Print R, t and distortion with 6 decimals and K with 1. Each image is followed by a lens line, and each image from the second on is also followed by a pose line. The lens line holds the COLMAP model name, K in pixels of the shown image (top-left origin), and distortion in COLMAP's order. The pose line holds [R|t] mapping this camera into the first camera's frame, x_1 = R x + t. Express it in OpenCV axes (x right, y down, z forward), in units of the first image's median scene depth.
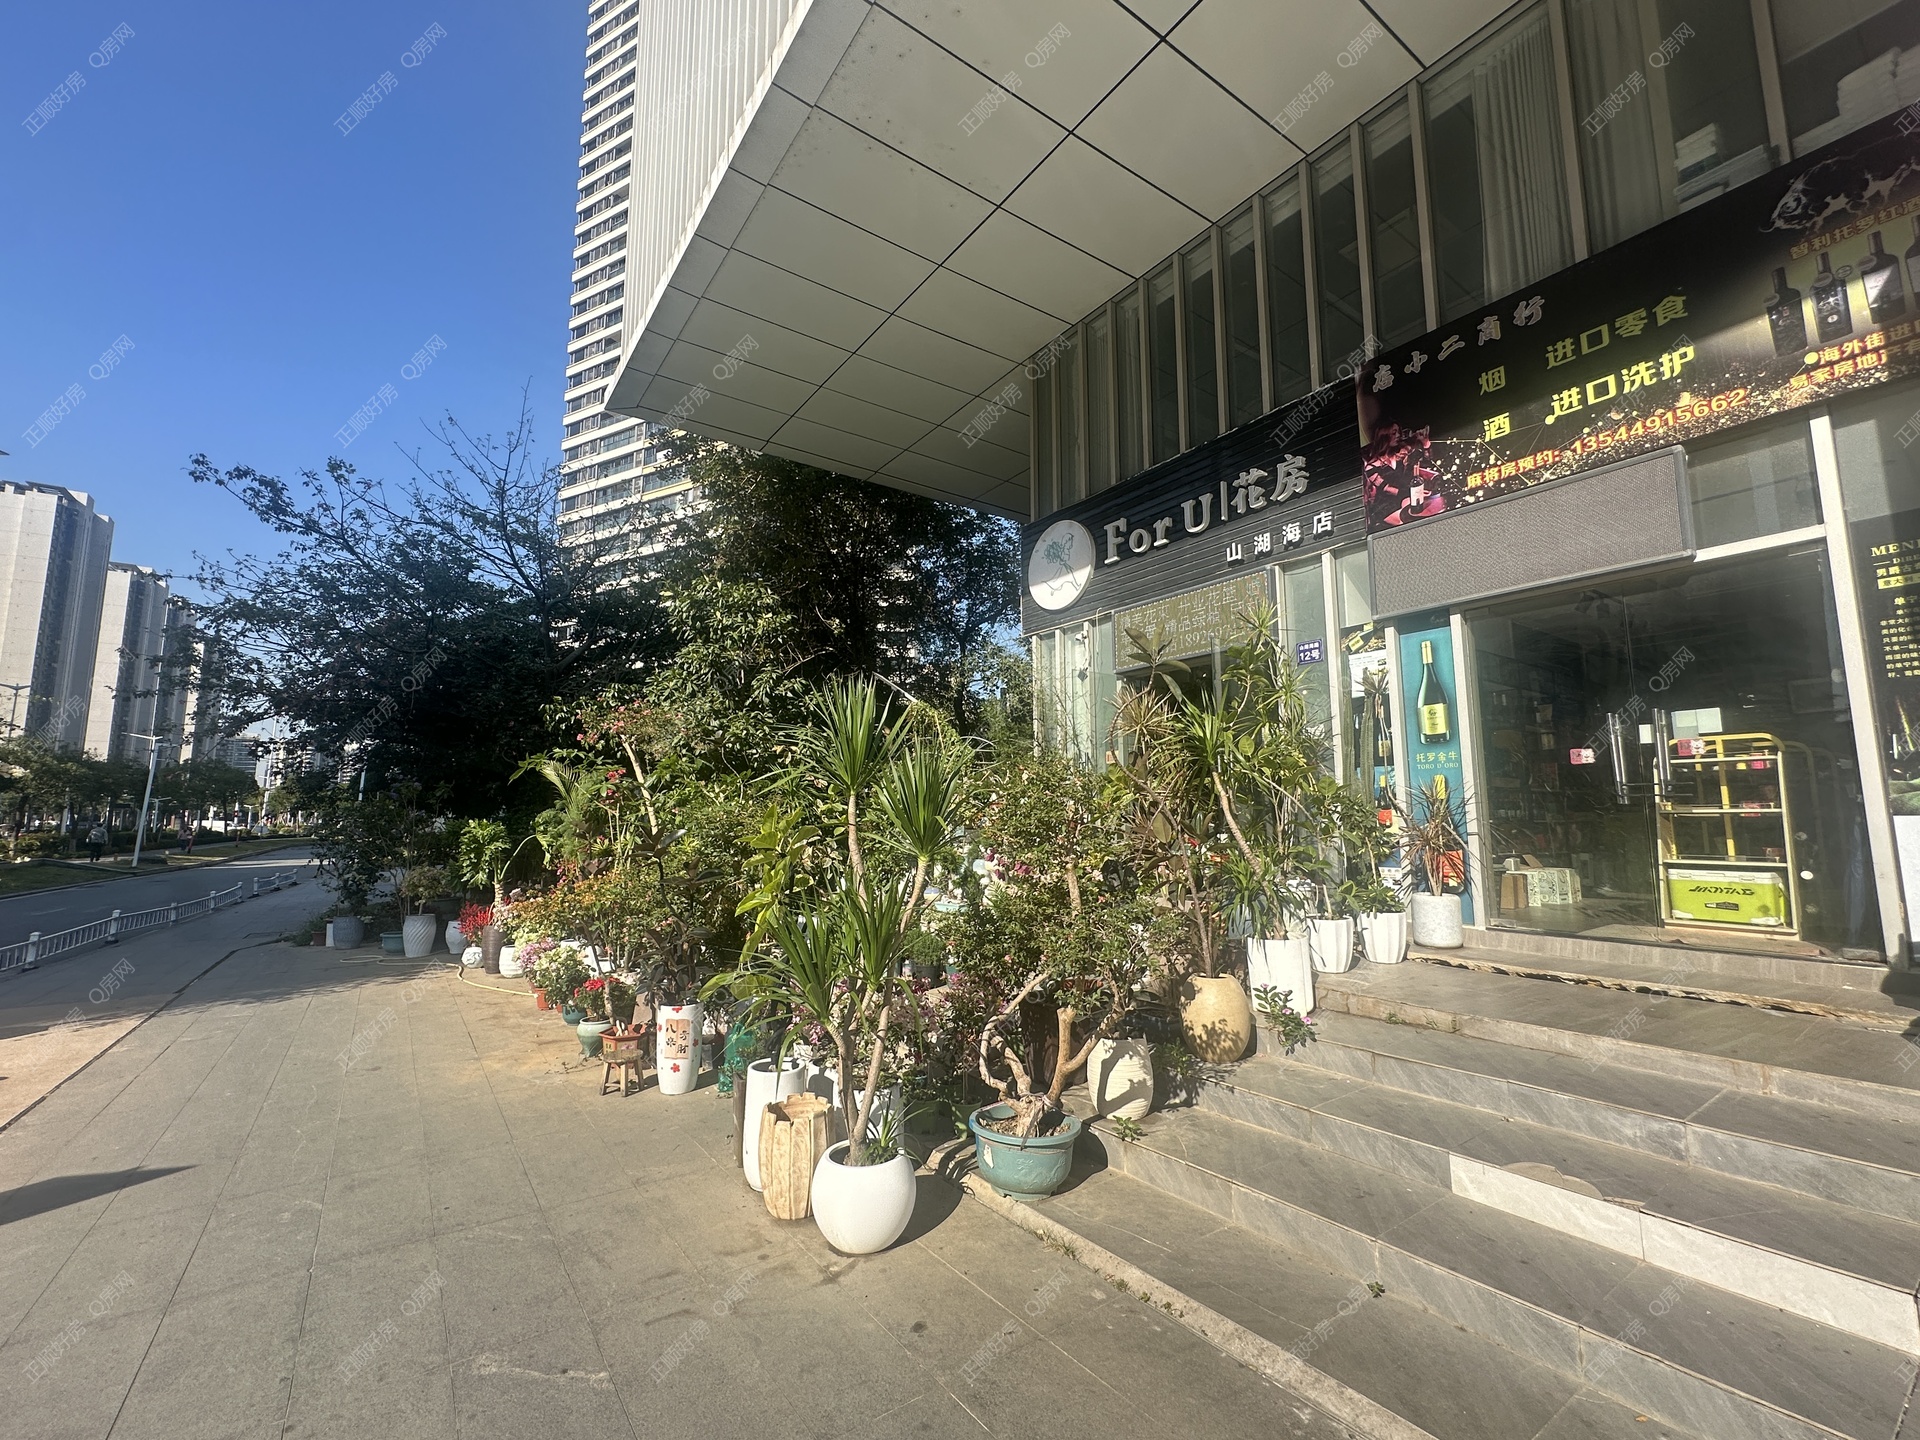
lens RADIAL K [[806.5, 0, 960.0], [0, 806.5, 720.0], [0, 0, 1]] dist [-0.003325, 0.000914]
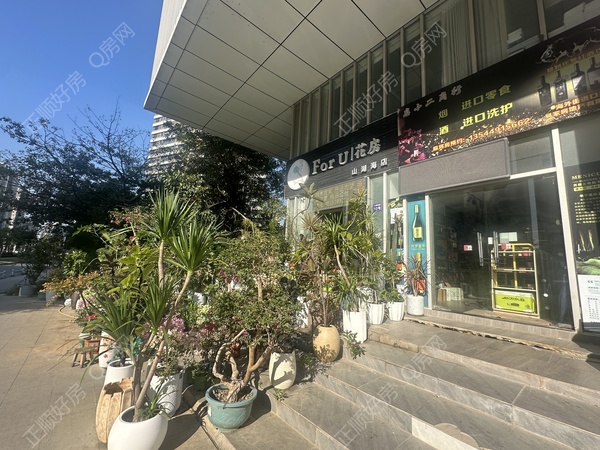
lens RADIAL K [[252.0, 0, 300.0], [0, 252.0, 225.0], [0, 0, 1]] dist [-0.003325, 0.000914]
pose [[0.994206, 0.065712, 0.085072, 0.127611], [-0.063226, 0.997499, -0.031601, 0.032390], [-0.086936, 0.026039, 0.995874, 0.197950]]
